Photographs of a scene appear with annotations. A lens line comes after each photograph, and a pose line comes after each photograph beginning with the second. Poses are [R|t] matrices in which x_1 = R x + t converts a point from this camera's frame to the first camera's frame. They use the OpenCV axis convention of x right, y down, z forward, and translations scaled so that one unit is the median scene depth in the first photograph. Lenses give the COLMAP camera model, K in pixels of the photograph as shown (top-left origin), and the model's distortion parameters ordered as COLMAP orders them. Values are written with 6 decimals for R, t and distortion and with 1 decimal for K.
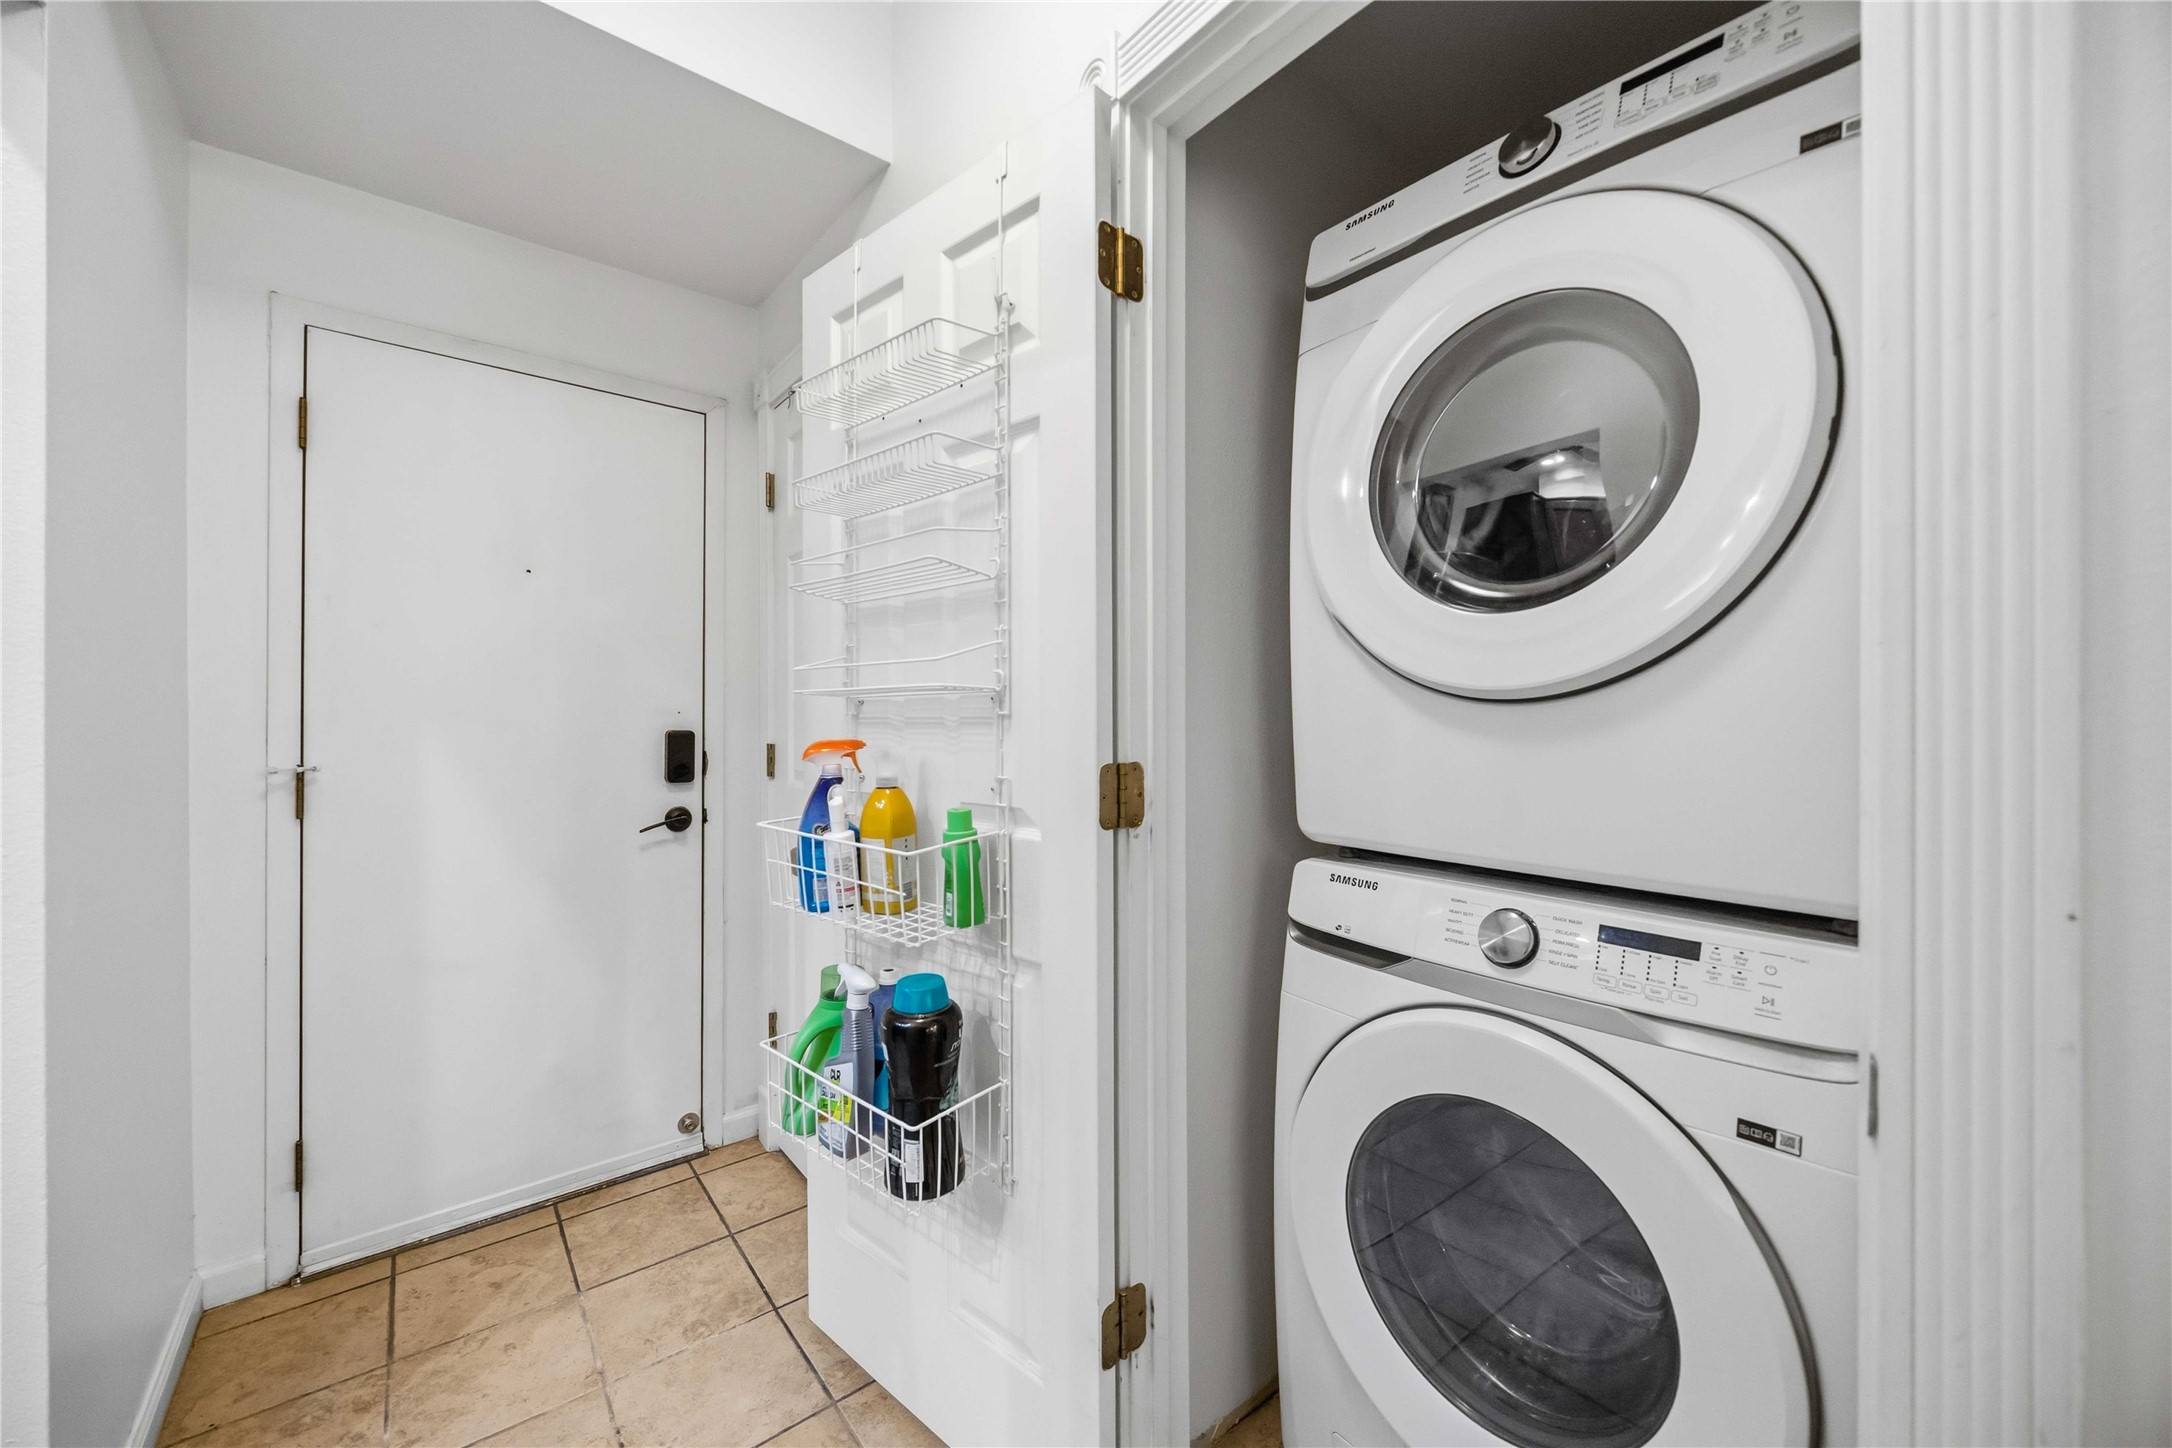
lens RADIAL K [[839.2, 0, 1082.1], [0, 839.2, 731.1], [0, 0, 1]] dist [-0.002992, -0.000439]
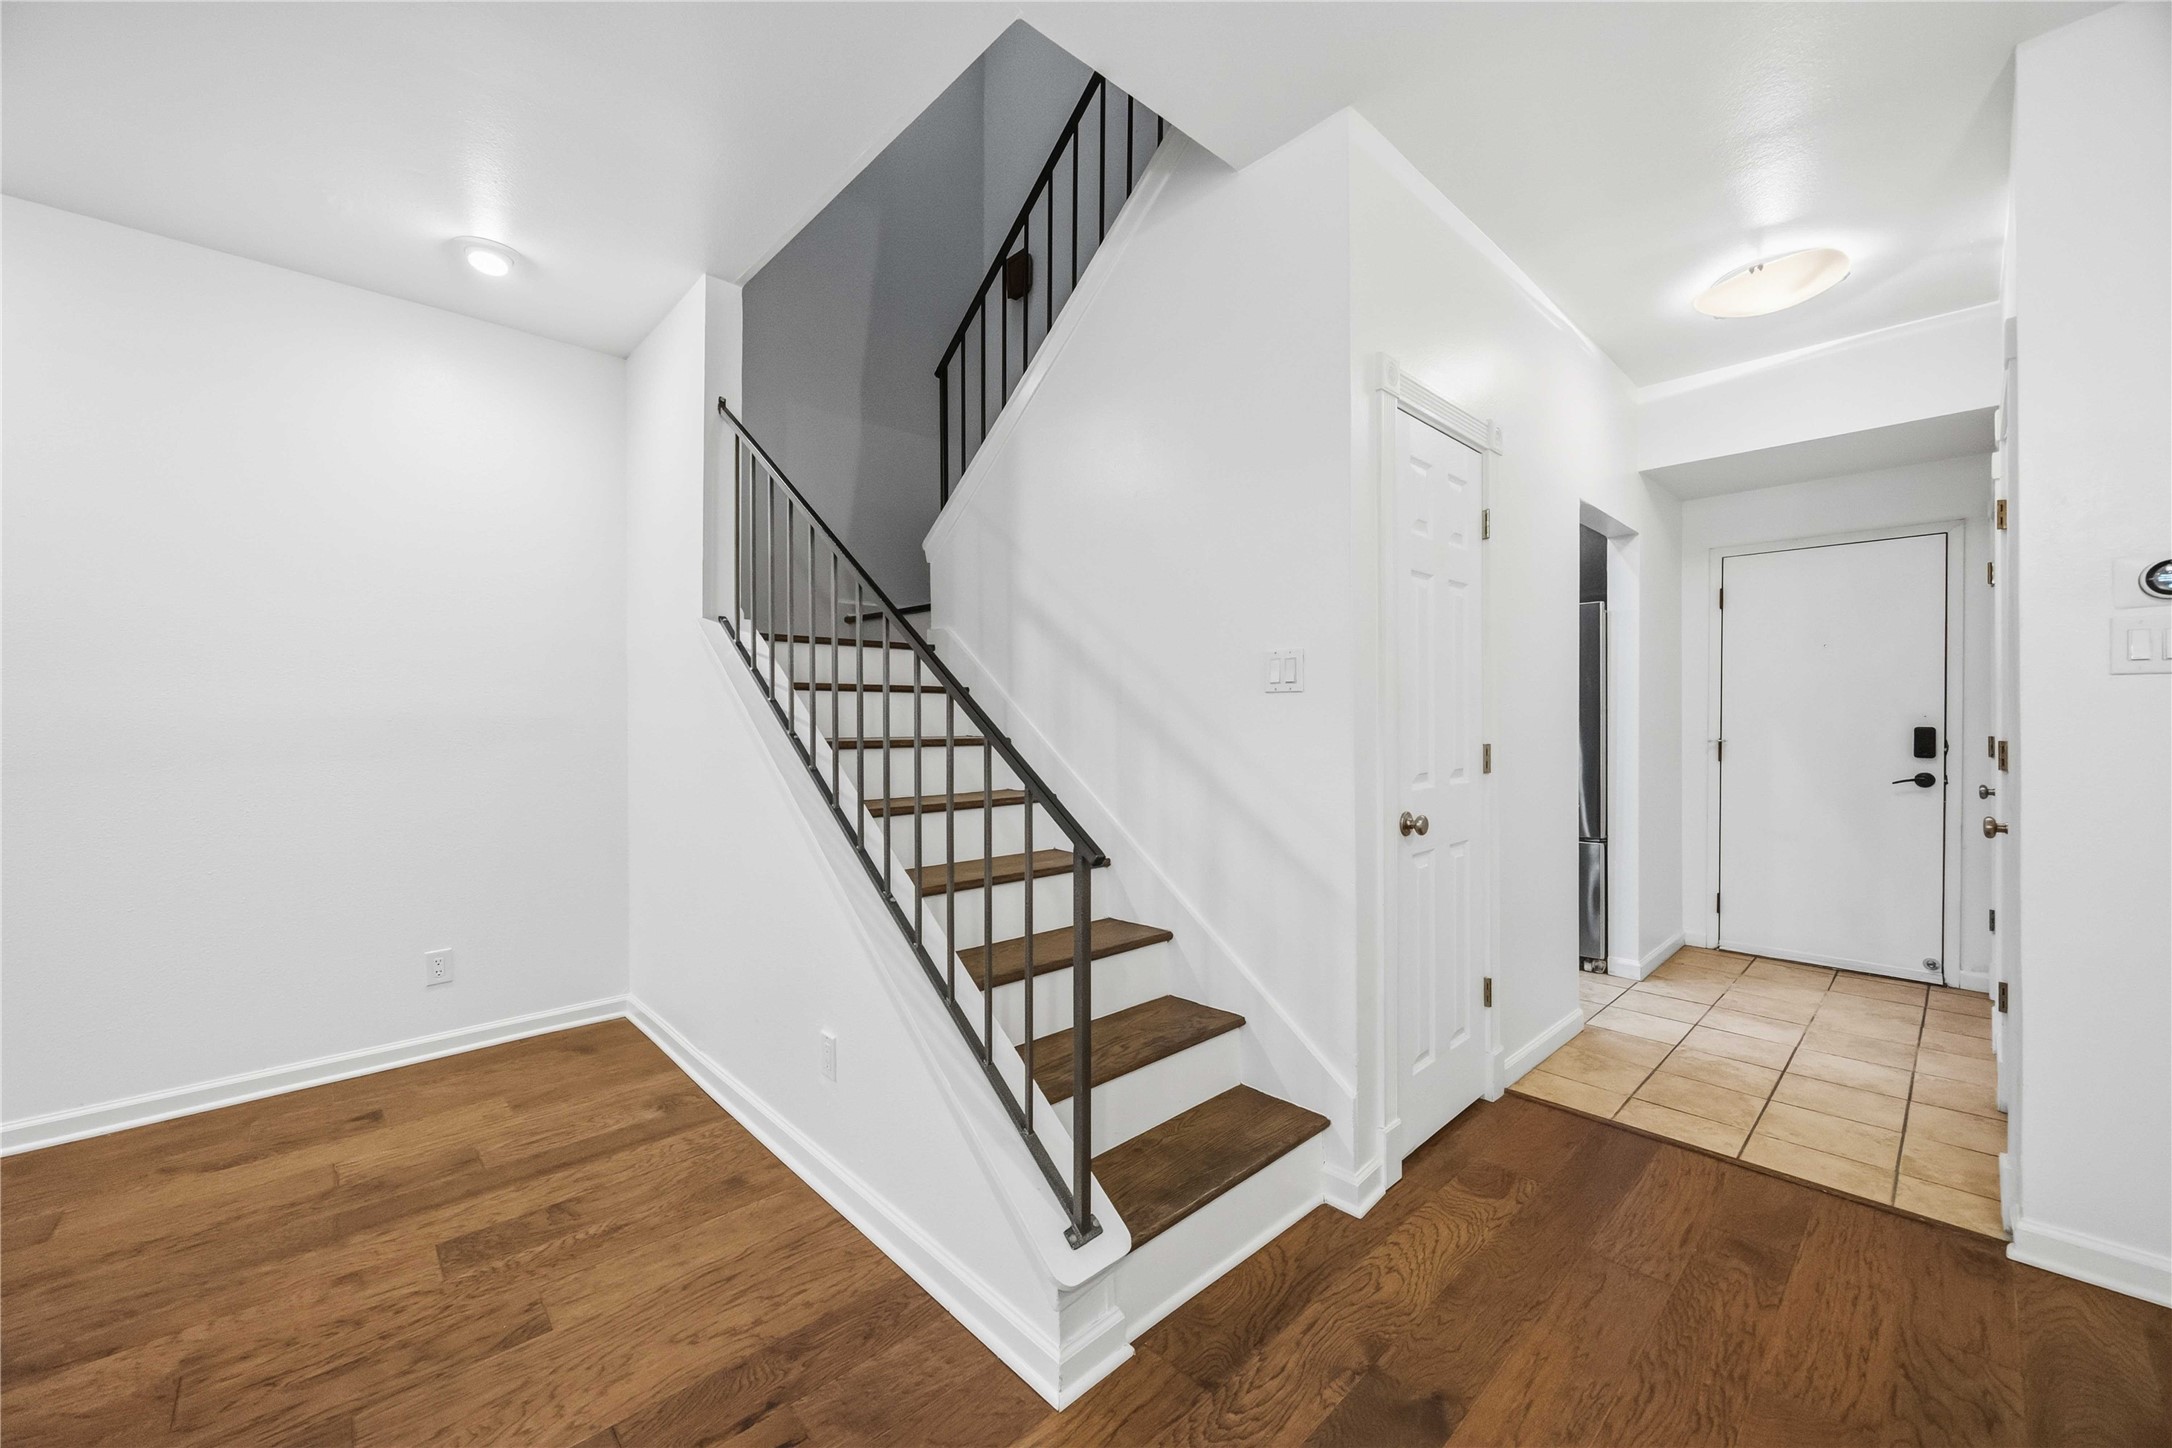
lens RADIAL K [[839.2, 0, 1081.4], [0, 839.2, 701.5], [0, 0, 1]] dist [-0.002992, -0.000439]
pose [[0.080782, -0.013070, -0.996646, 1.066781], [-0.015263, 0.999781, -0.014348, -0.001827], [0.996615, 0.016371, 0.080565, -0.832080]]
